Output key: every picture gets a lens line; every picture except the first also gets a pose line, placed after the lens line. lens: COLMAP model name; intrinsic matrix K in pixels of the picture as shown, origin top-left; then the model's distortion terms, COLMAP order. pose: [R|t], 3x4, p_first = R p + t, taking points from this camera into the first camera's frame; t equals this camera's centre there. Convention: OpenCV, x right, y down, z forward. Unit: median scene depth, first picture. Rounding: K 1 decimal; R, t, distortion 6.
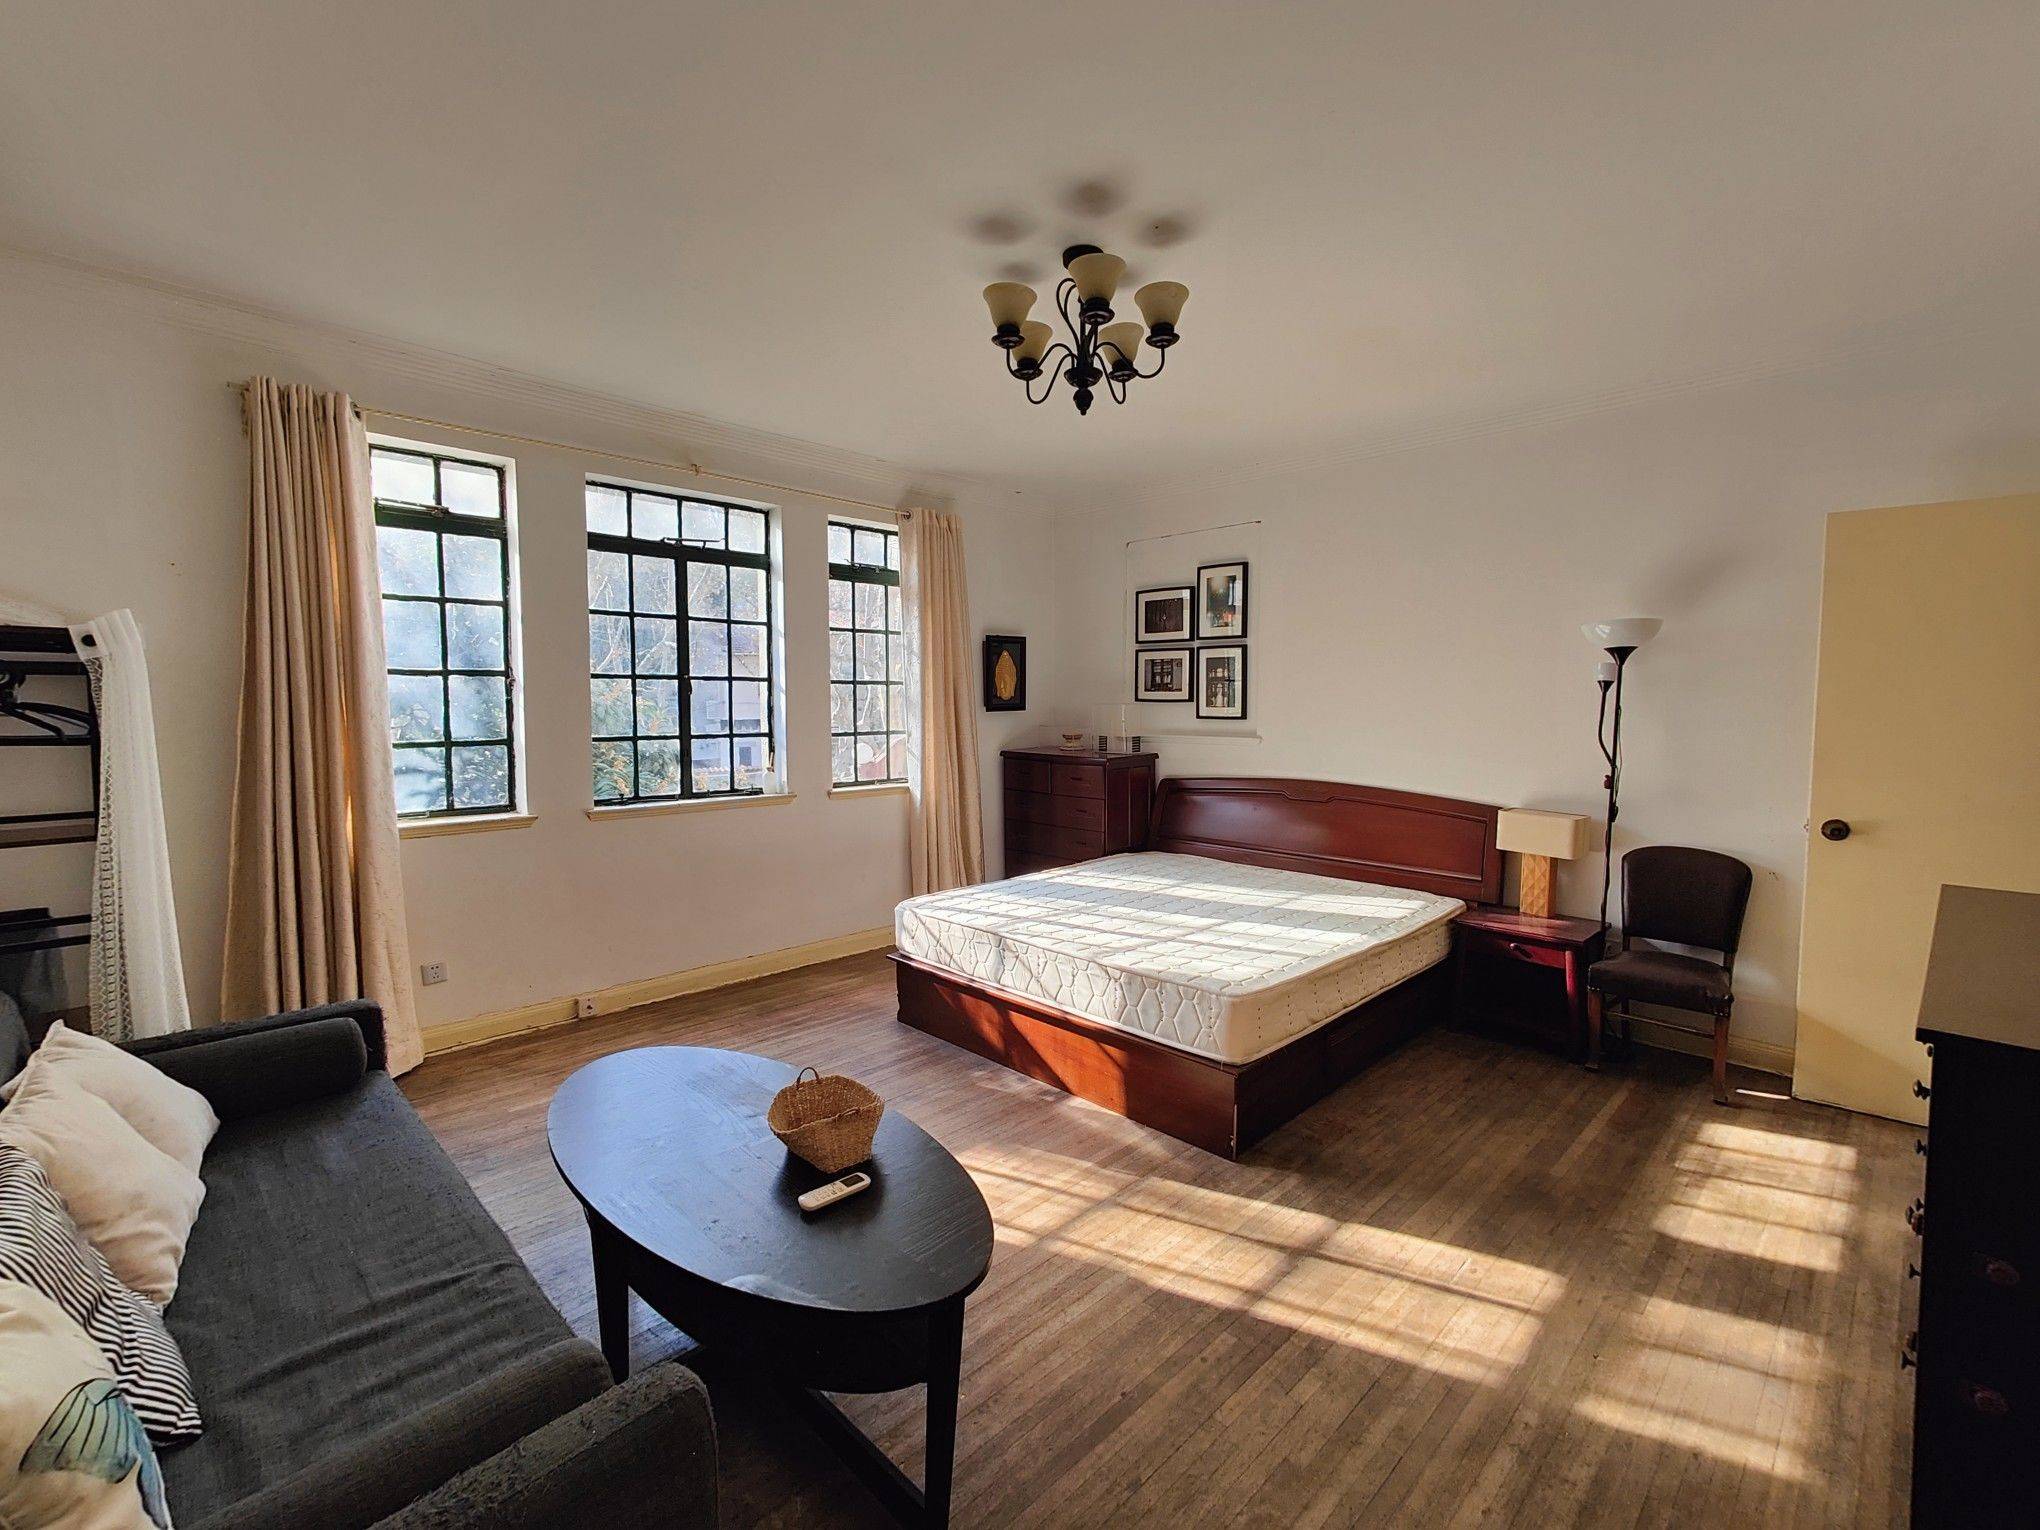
lens RADIAL K [[888.4, 0, 1001.0], [0, 888.4, 760.6], [0, 0, 1]] dist [0.015531, 0.000989]
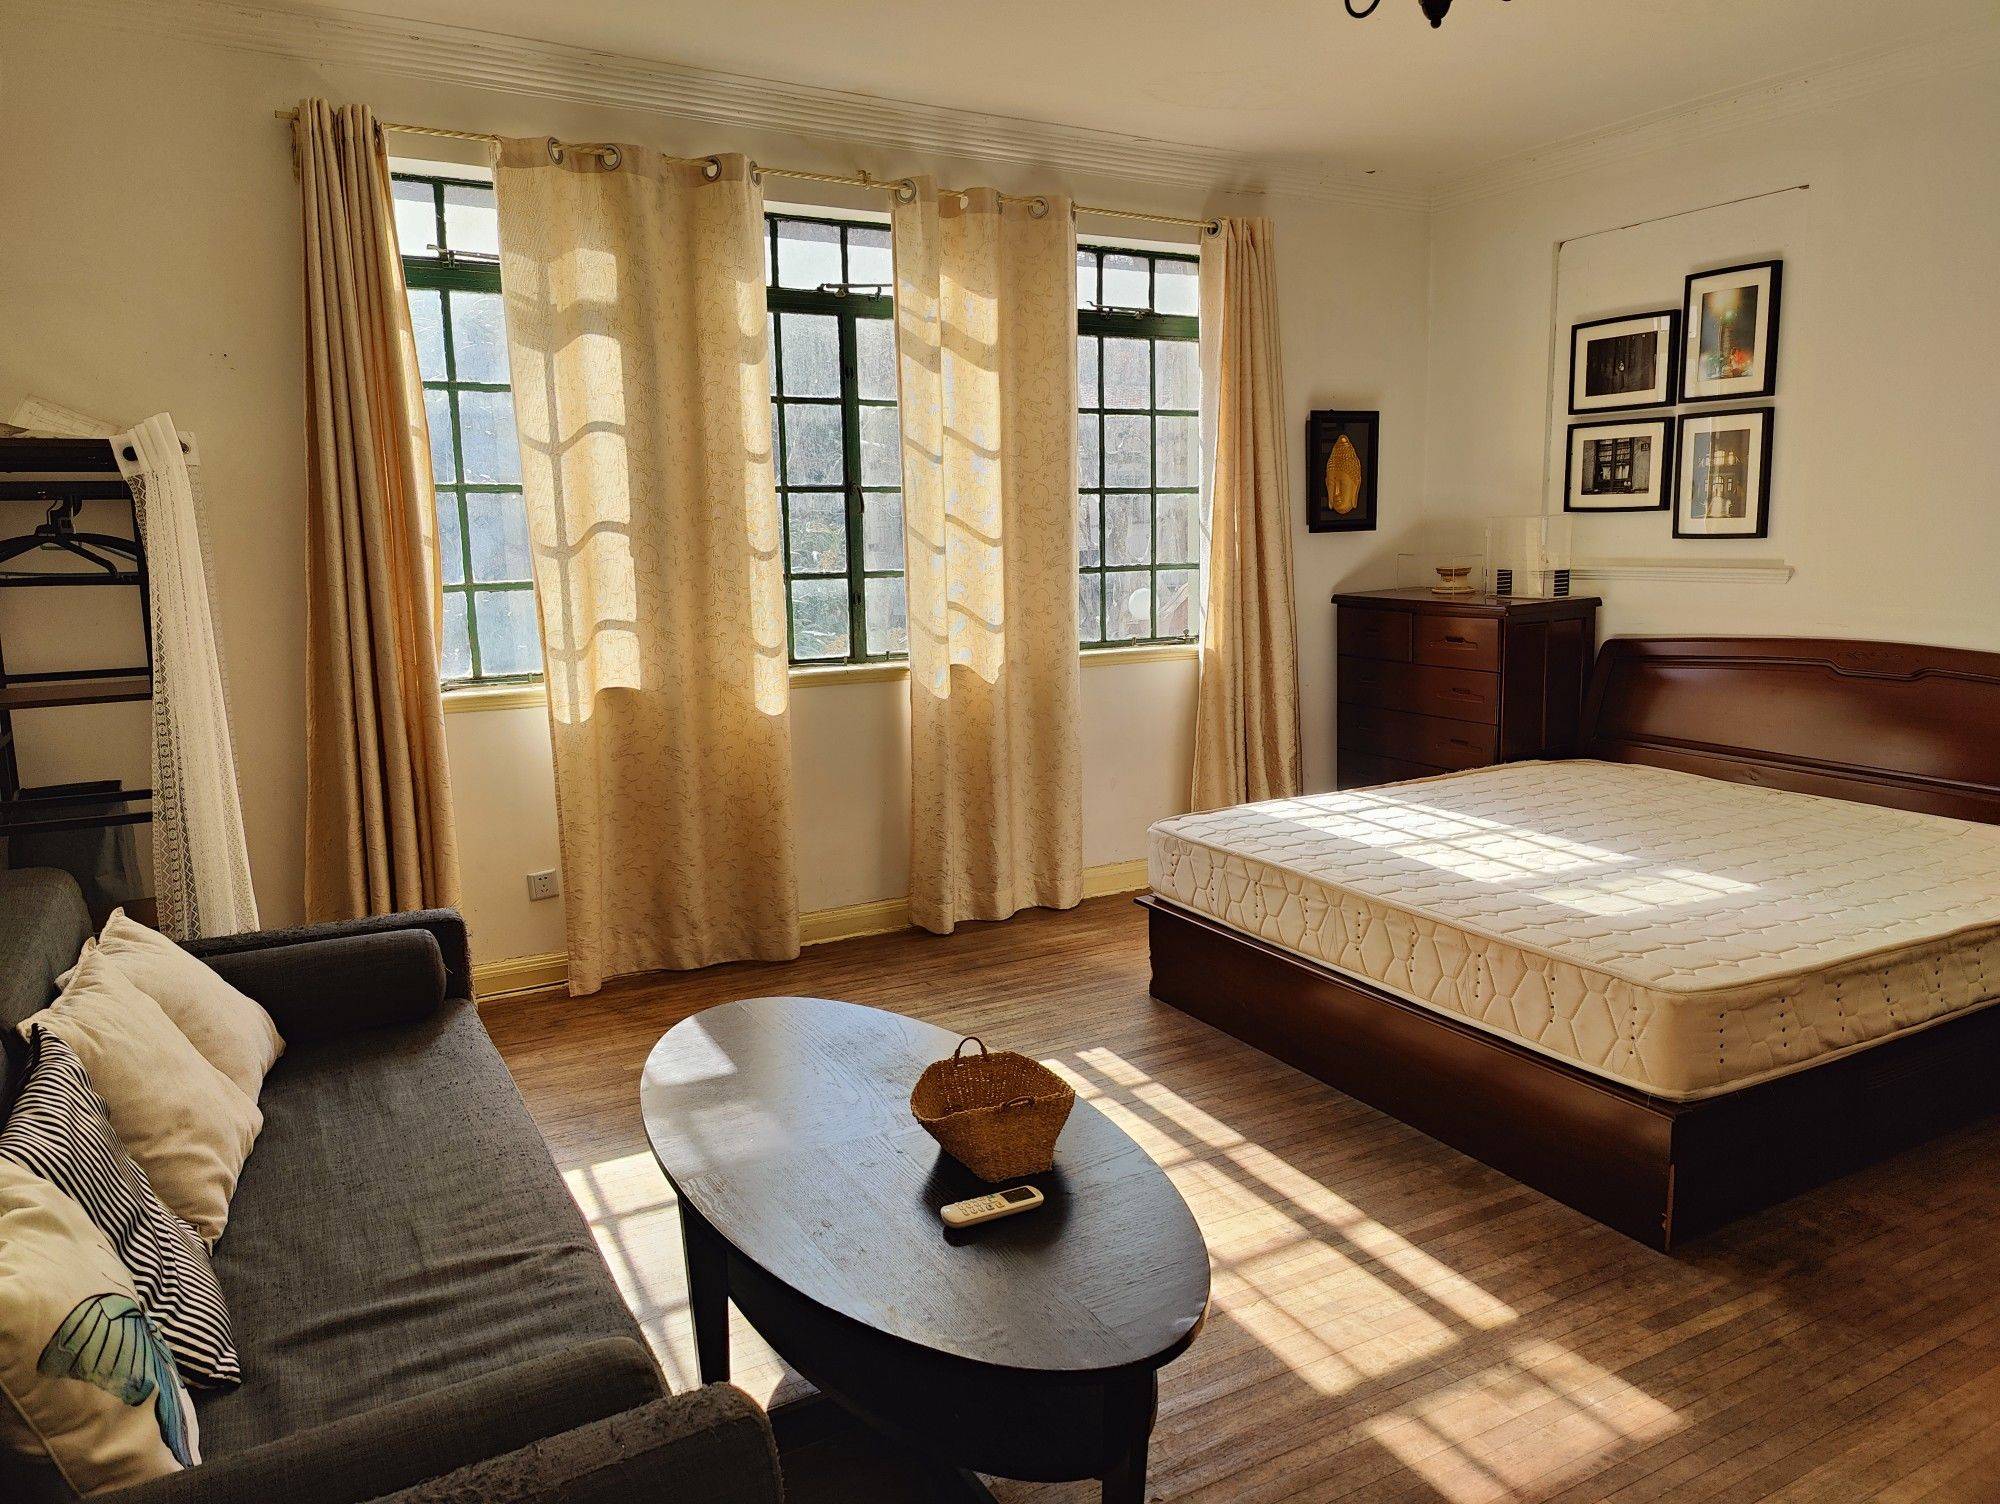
lens RADIAL K [[1348.9, 0, 997.5], [0, 1348.9, 719.1], [0, 0, 1]] dist [0.056535, -0.039496]
pose [[0.966279, 0.020477, -0.256683, 0.038041], [-0.000551, 0.996995, 0.077462, 0.005147], [0.257497, -0.074709, 0.963387, -0.004699]]
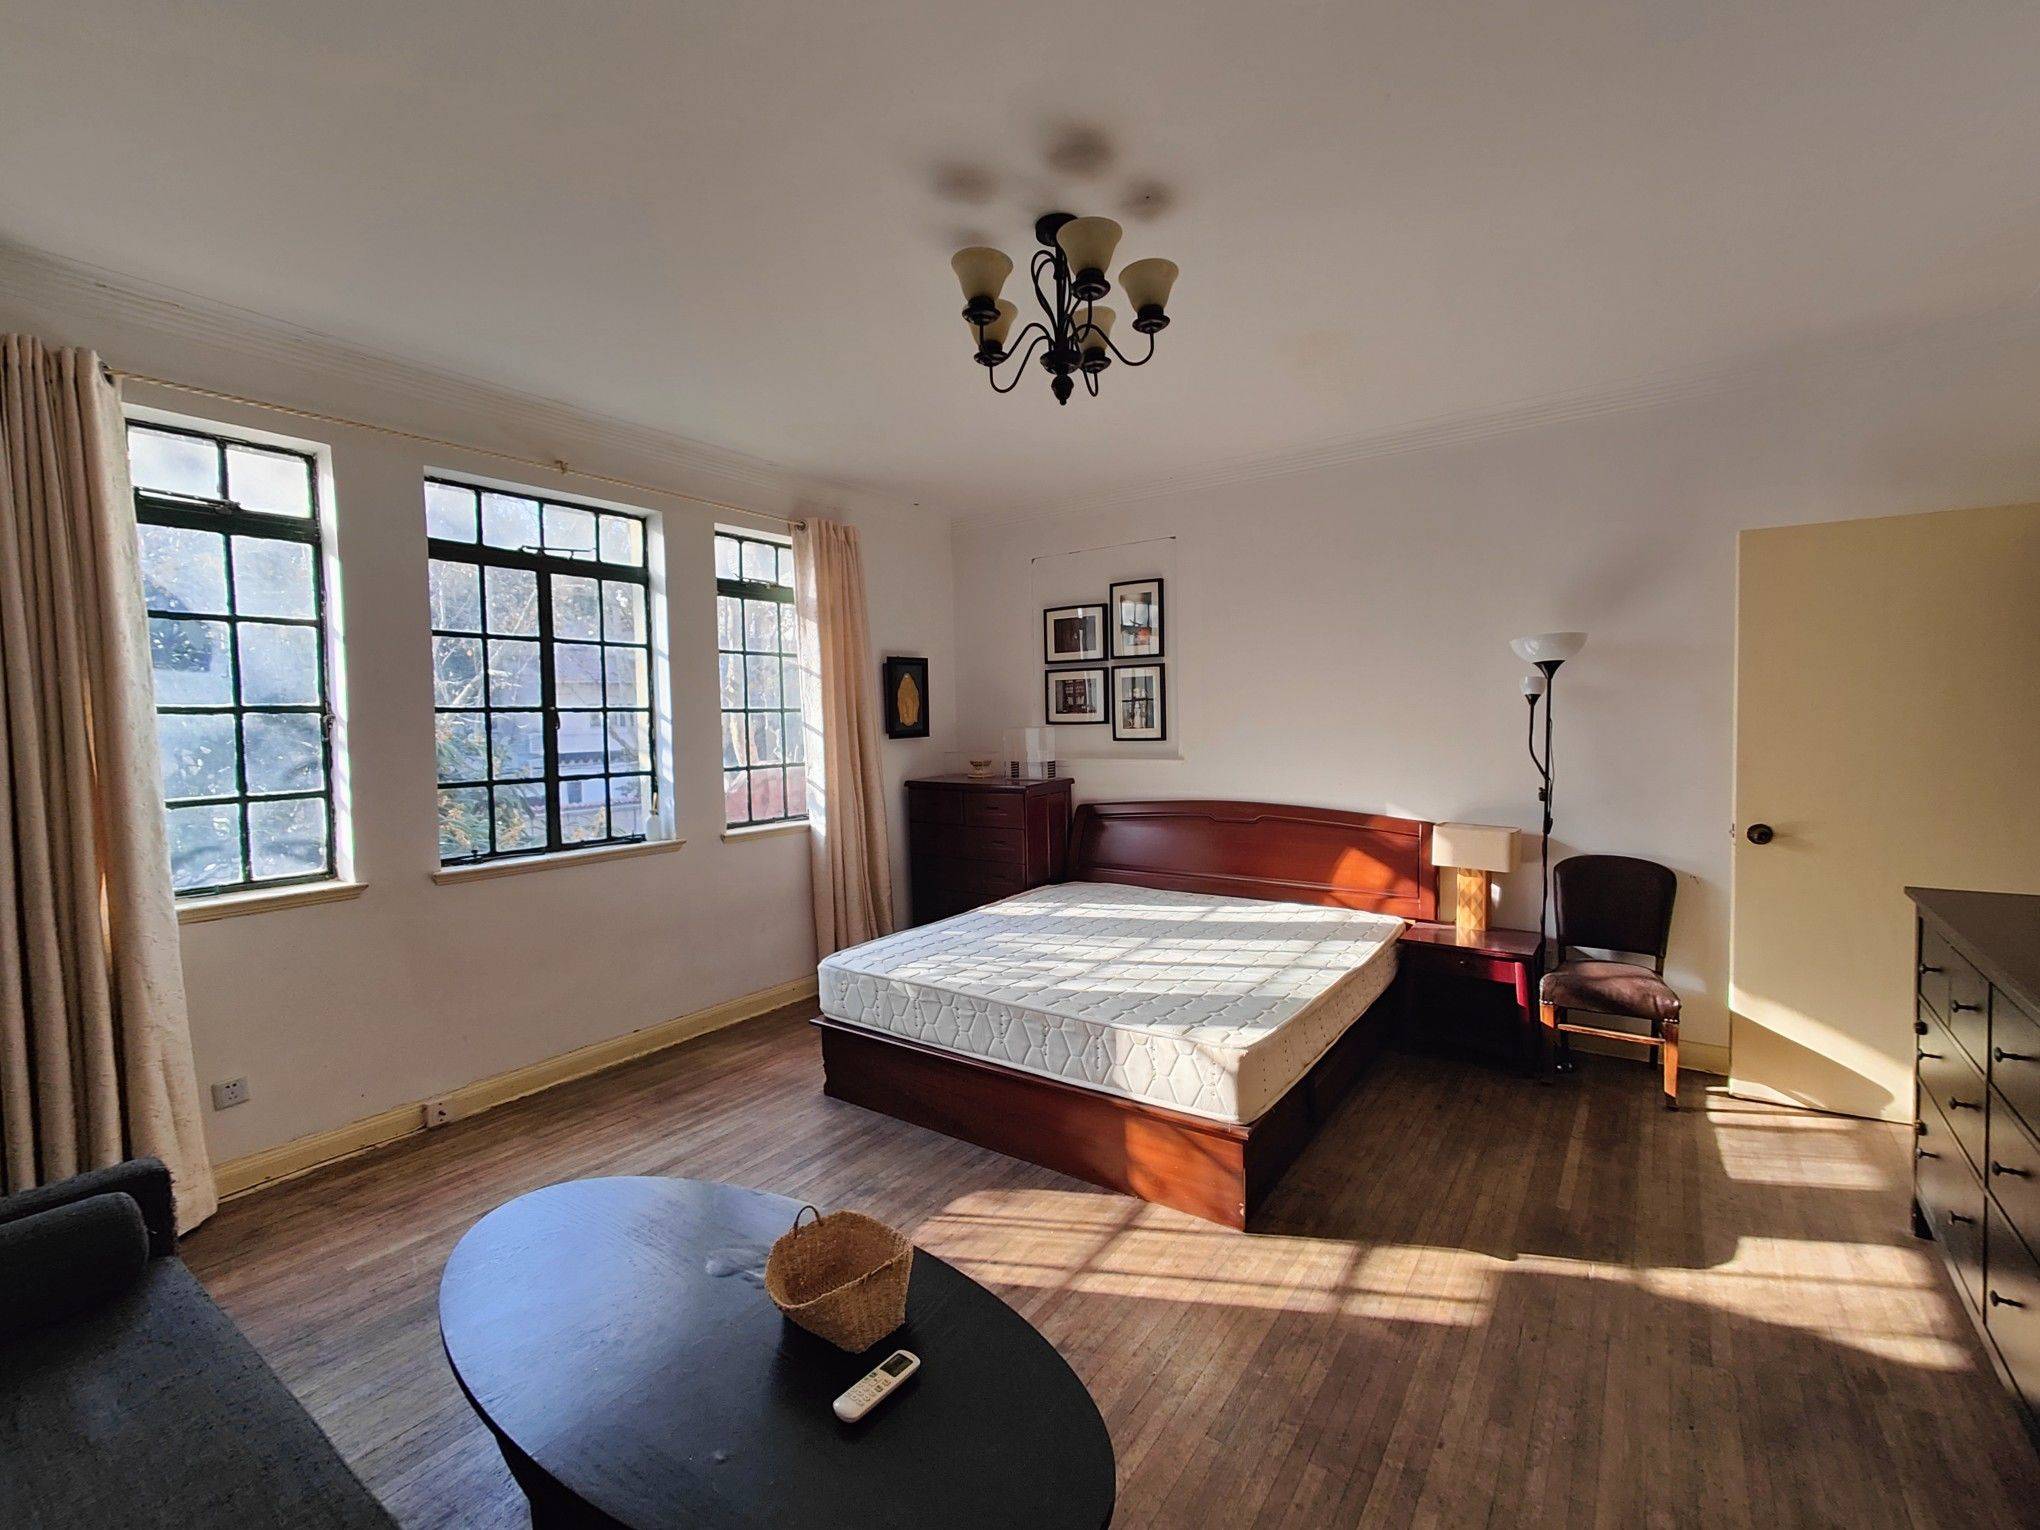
lens RADIAL K [[909.1, 0, 1020.0], [0, 909.1, 765.0], [0, 0, 1]] dist [0.014648, 0.000605]
pose [[0.985837, -0.030951, 0.164823, -0.077899], [0.034582, 0.999217, -0.019206, -0.010606], [-0.164100, 0.024634, 0.986136, 0.087491]]
